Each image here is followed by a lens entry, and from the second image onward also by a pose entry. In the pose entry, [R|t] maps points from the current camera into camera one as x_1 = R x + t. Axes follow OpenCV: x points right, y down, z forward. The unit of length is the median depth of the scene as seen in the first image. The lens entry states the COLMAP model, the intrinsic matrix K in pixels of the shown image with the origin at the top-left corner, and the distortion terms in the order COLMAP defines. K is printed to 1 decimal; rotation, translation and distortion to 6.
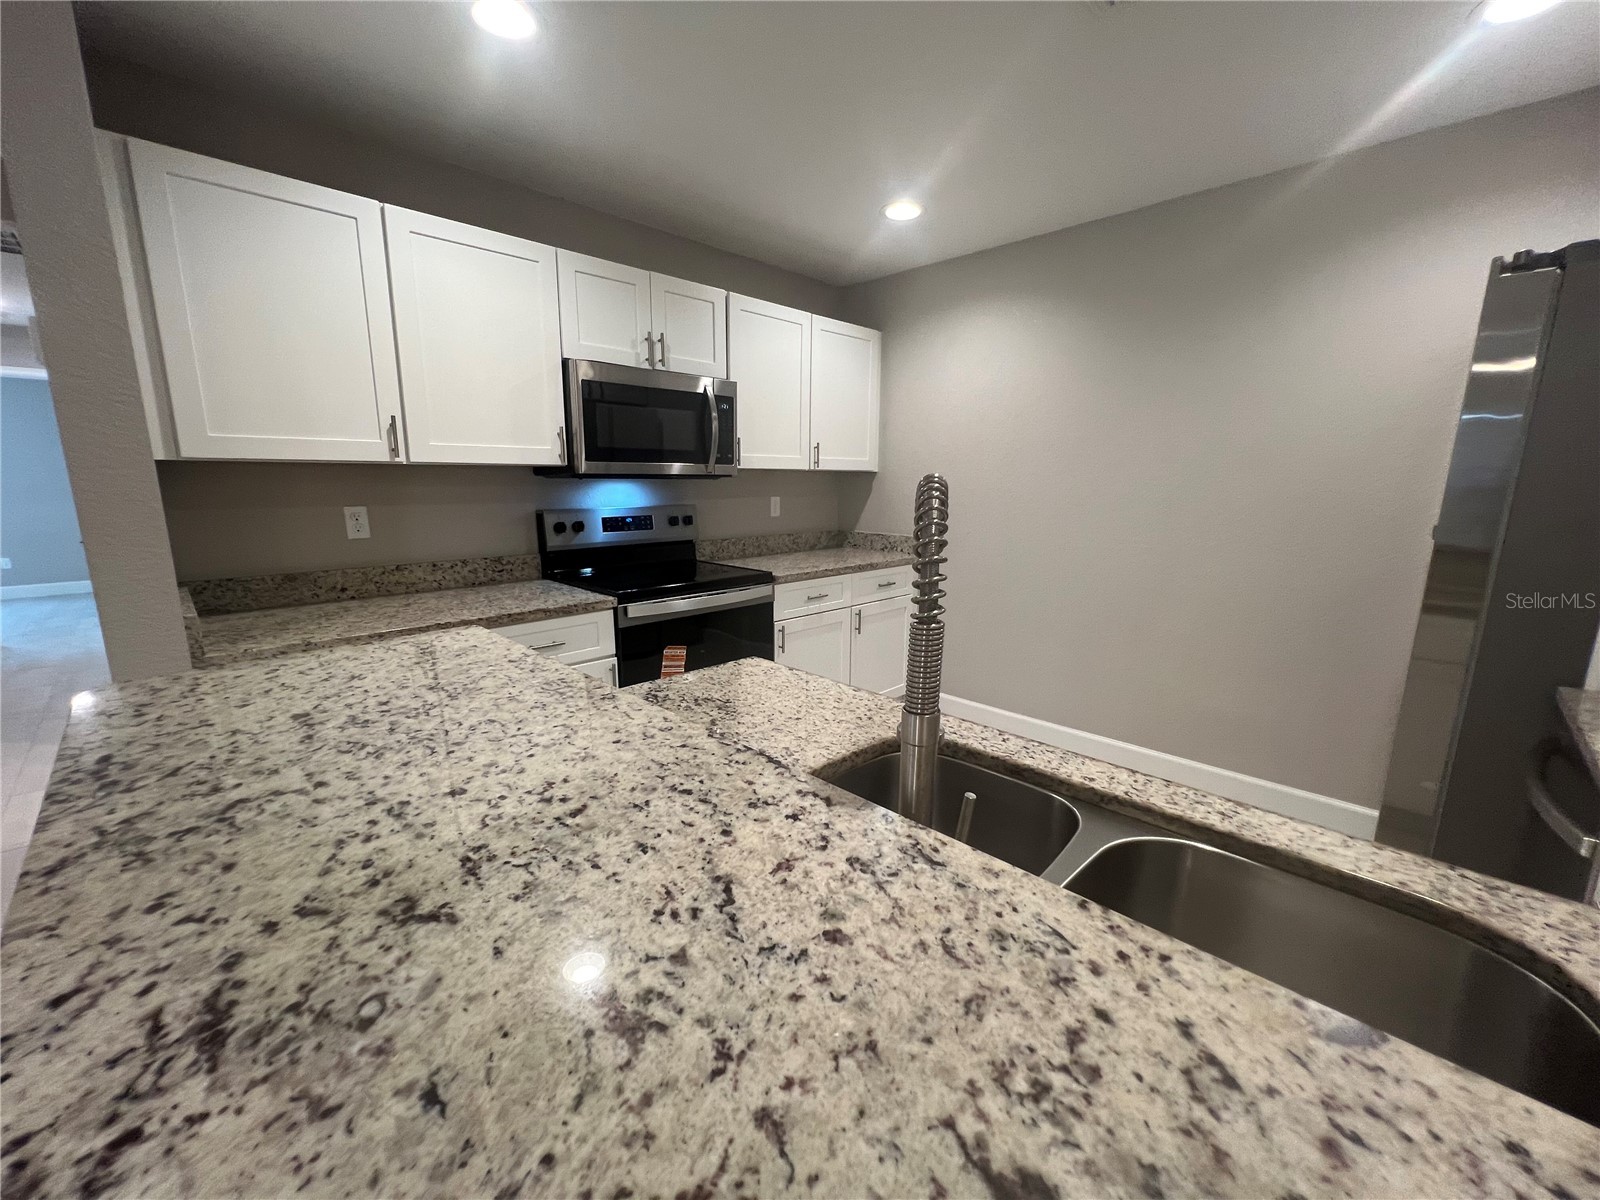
lens RADIAL K [[642.6, 0, 800.3], [0, 642.6, 604.1], [0, 0, 1]] dist [-0.002405, 0.000835]
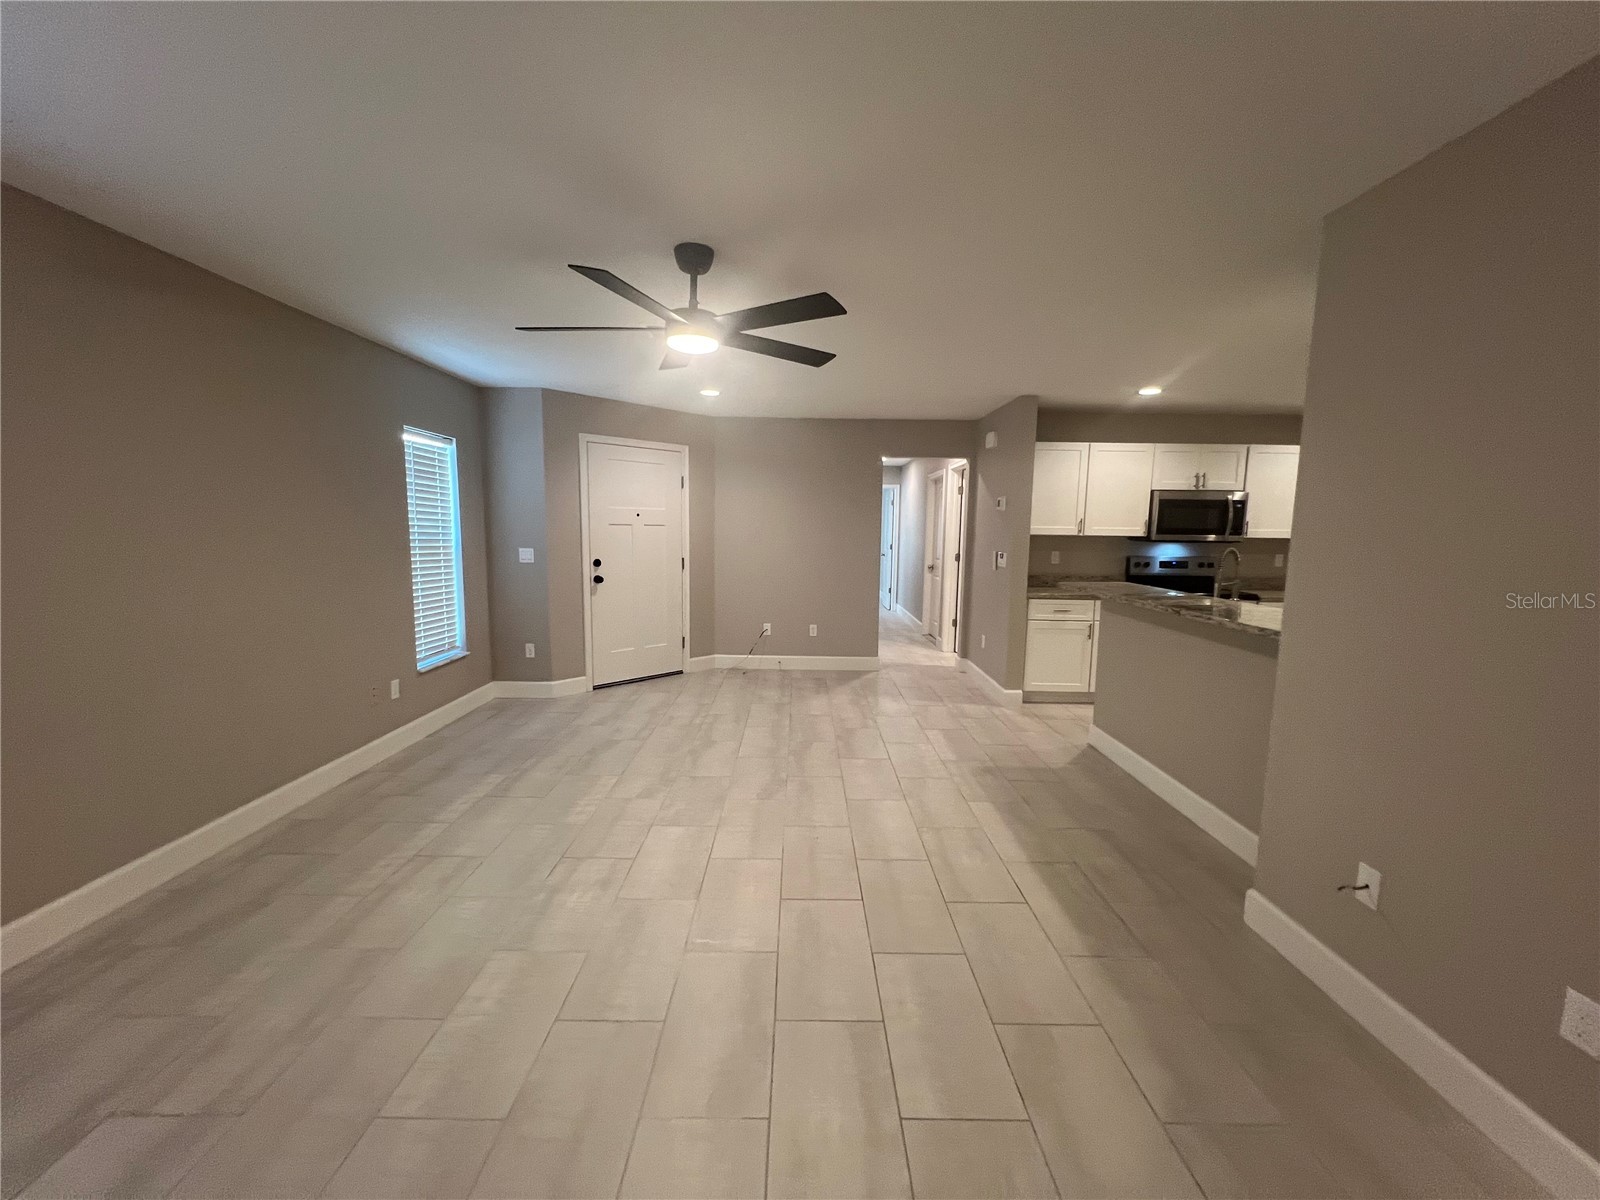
lens RADIAL K [[642.6, 0, 800.3], [0, 642.6, 604.1], [0, 0, 1]] dist [-0.002405, 0.000835]
pose [[0.704098, 0.089156, -0.704484, 0.388521], [-0.145916, 0.989081, -0.020663, 0.243044], [0.694950, 0.117344, 0.709419, -1.415373]]
